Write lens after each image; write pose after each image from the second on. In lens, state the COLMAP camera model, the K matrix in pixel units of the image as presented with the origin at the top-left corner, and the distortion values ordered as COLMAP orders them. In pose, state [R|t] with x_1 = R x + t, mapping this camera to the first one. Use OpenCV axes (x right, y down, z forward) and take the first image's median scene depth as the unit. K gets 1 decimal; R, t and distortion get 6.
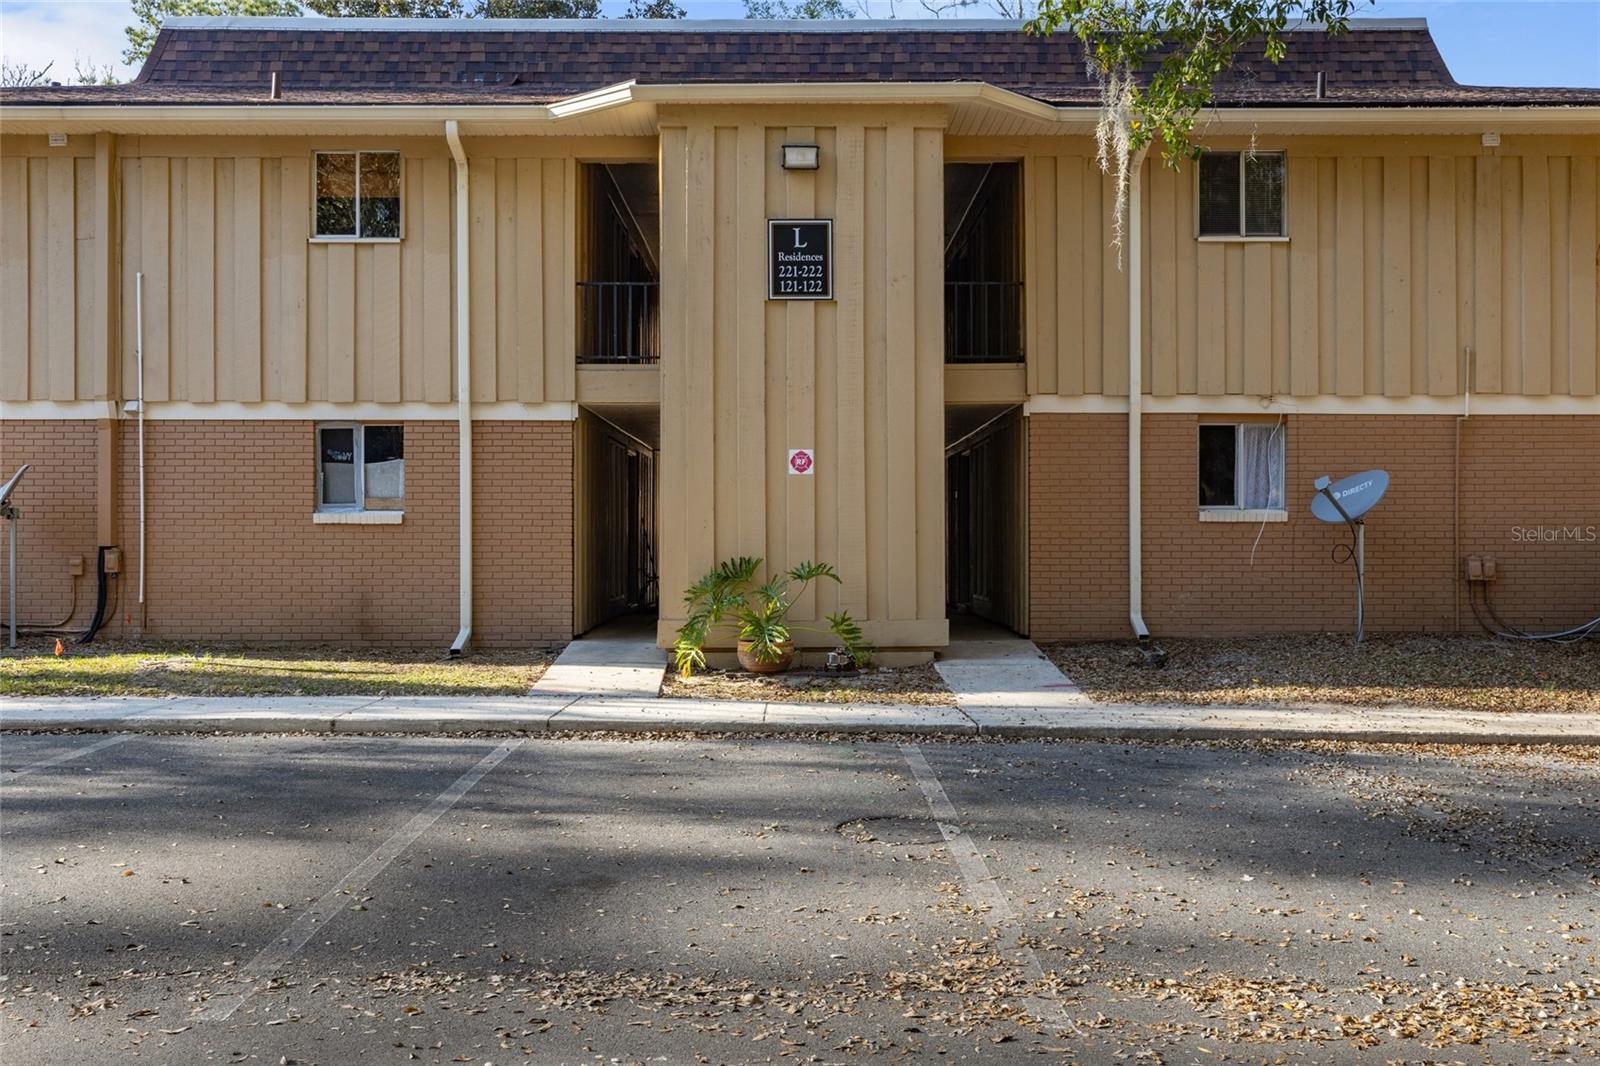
lens RADIAL K [[1556.6, 0, 799.8], [0, 1556.6, 528.1], [0, 0, 1]] dist [0.011830, 0.000000]
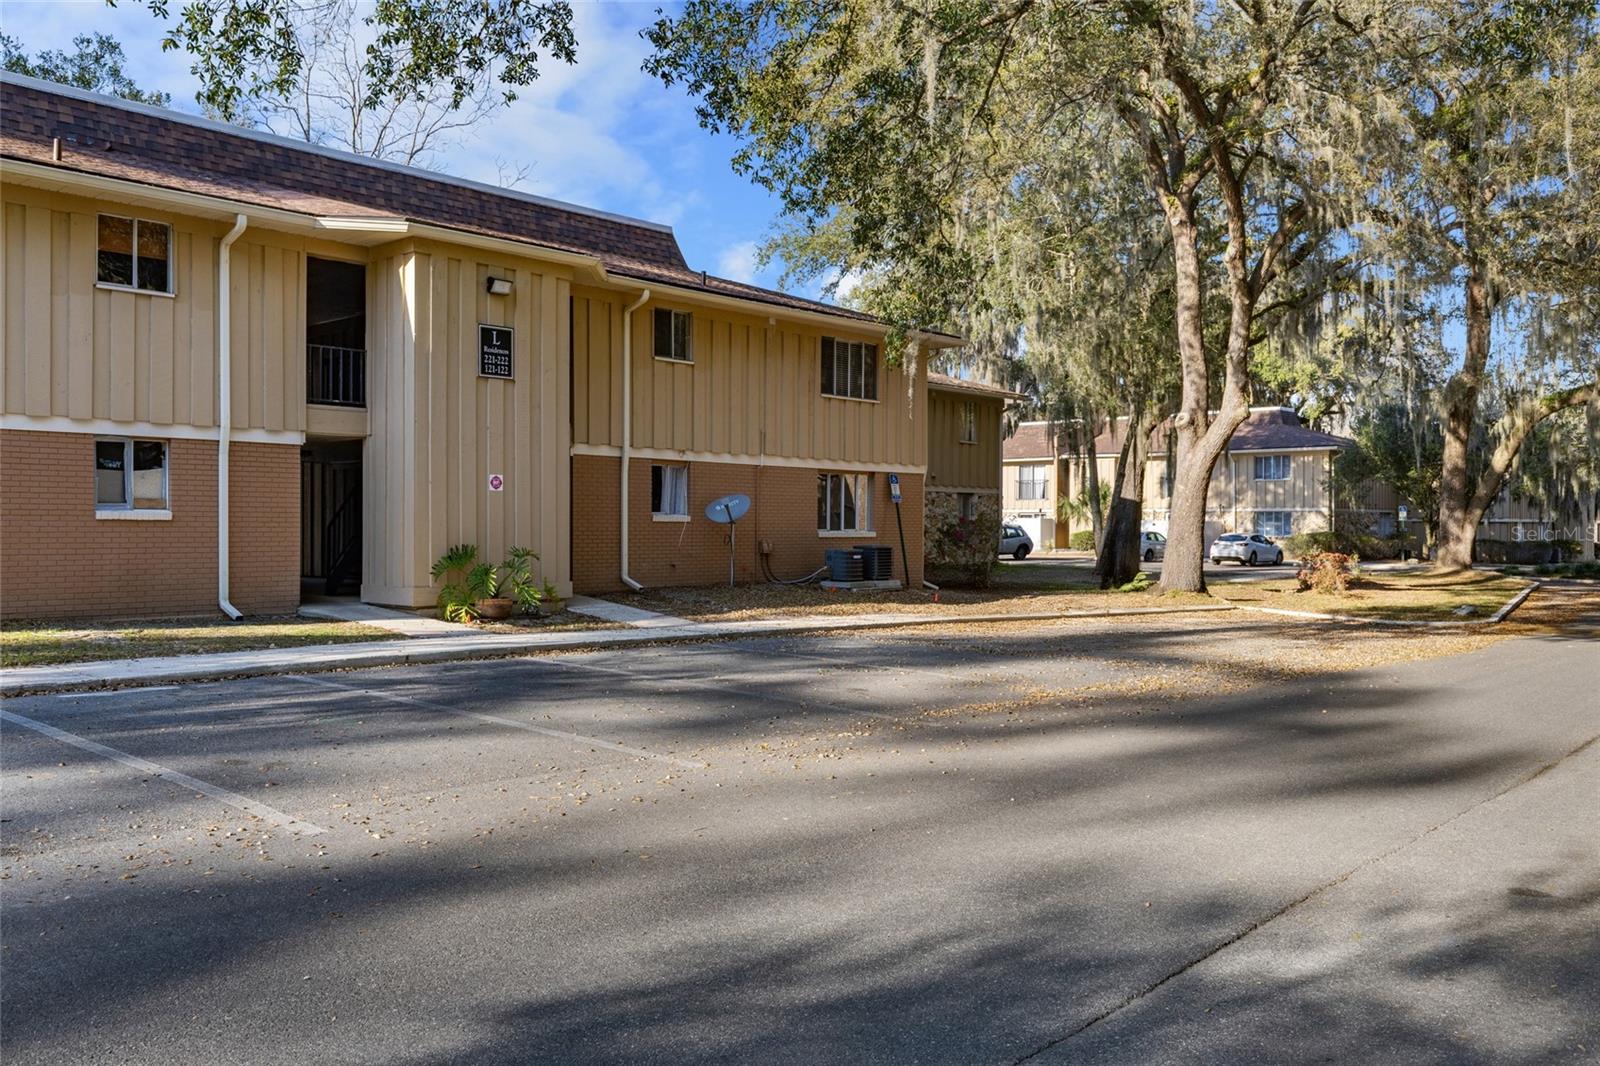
lens RADIAL K [[1347.2, 0, 800.3], [0, 1347.2, 535.7], [0, 0, 1]] dist [-0.010523, 0.005830]
pose [[0.655158, -0.003743, 0.755483, -0.751630], [-0.010079, 0.999855, 0.013695, -0.010248], [-0.755425, -0.016587, 0.655025, -0.101744]]
